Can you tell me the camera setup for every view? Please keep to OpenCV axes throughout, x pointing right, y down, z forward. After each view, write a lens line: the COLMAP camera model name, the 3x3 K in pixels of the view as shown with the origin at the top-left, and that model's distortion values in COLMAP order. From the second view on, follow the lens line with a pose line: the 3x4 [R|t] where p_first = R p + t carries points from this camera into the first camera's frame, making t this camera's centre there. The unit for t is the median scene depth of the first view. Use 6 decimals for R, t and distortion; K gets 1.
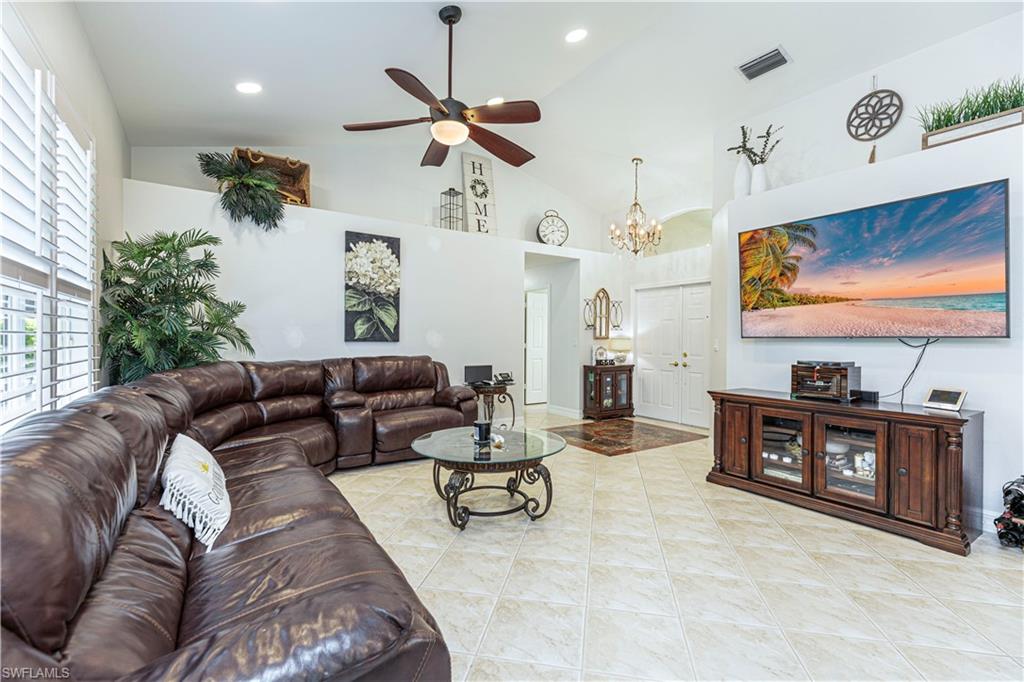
lens RADIAL K [[455.3, 0, 513.6], [0, 455.3, 344.3], [0, 0, 1]] dist [-0.000400, 0.000005]
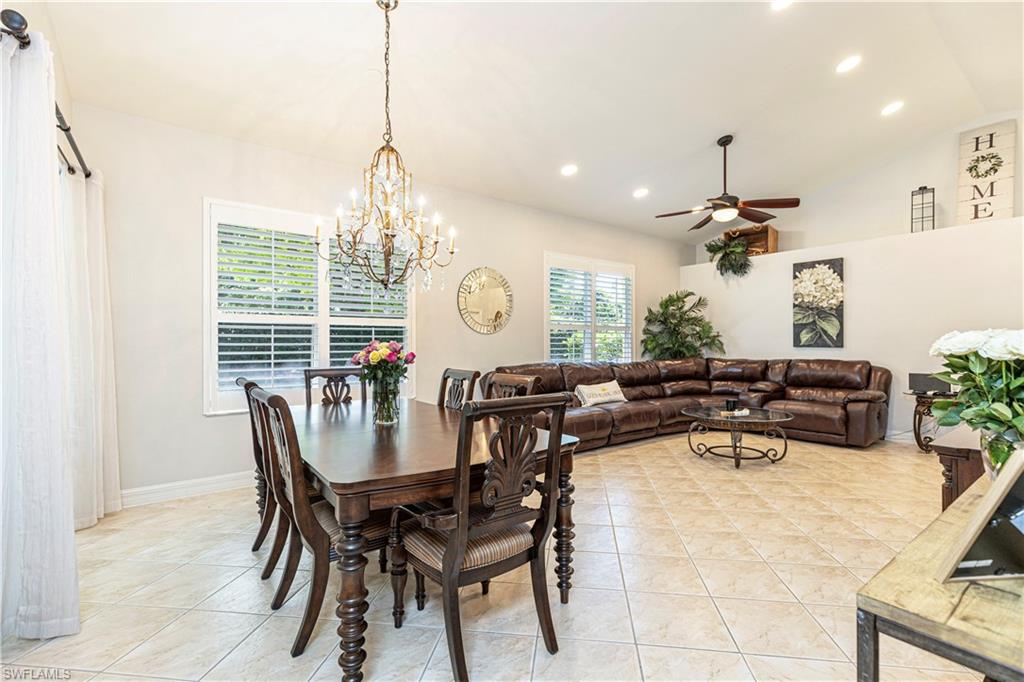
lens RADIAL K [[455.3, 0, 512.7], [0, 455.3, 343.1], [0, 0, 1]] dist [-0.000400, 0.000005]
pose [[0.040511, -0.003022, -0.999175, 0.891912], [-0.011809, 0.999924, -0.003503, -0.002993], [0.999109, 0.011941, 0.040473, 0.125209]]
